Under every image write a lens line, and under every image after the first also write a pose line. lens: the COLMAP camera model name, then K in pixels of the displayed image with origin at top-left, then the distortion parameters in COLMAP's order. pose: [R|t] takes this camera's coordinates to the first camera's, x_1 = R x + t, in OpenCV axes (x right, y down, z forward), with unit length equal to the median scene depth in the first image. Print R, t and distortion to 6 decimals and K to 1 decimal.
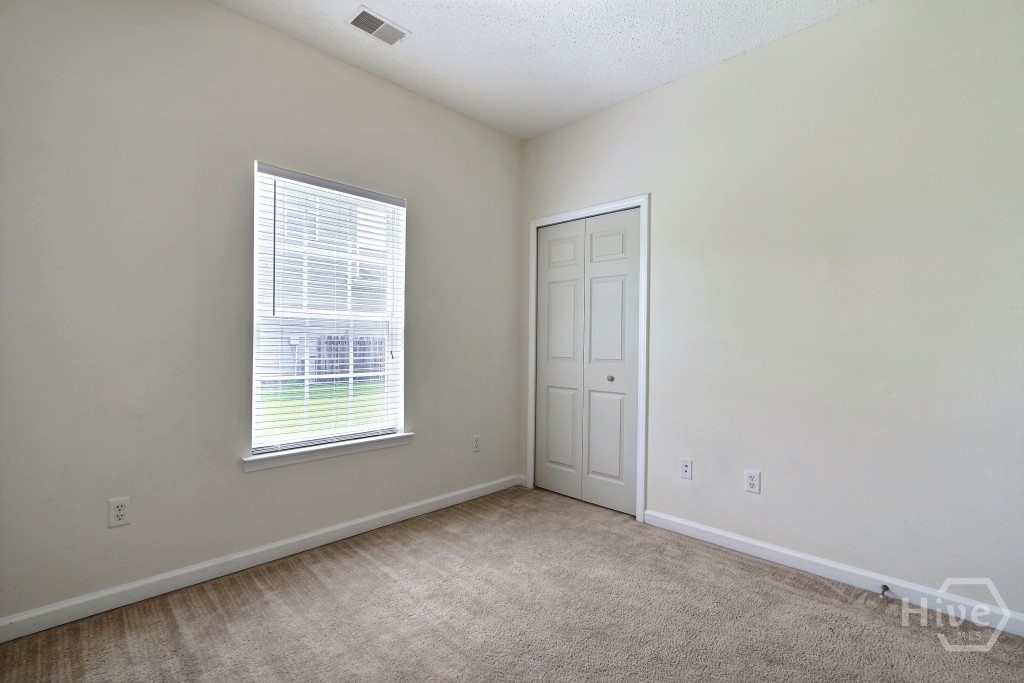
lens RADIAL K [[469.4, 0, 512.7], [0, 469.4, 344.3], [0, 0, 1]] dist [-0.011624, 0.002400]
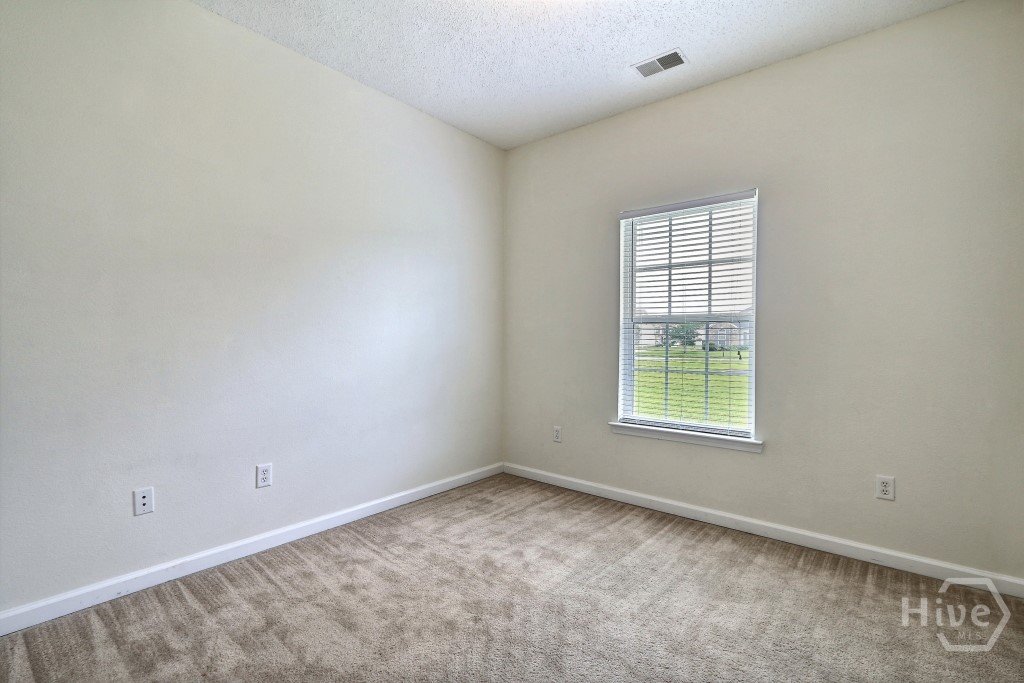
lens RADIAL K [[469.4, 0, 508.9], [0, 469.4, 342.0], [0, 0, 1]] dist [-0.011624, 0.002400]
pose [[0.059988, -0.009514, -0.998154, 0.842000], [-0.010845, 0.999889, -0.010183, 0.014684], [0.998140, 0.011436, 0.059879, 0.587403]]
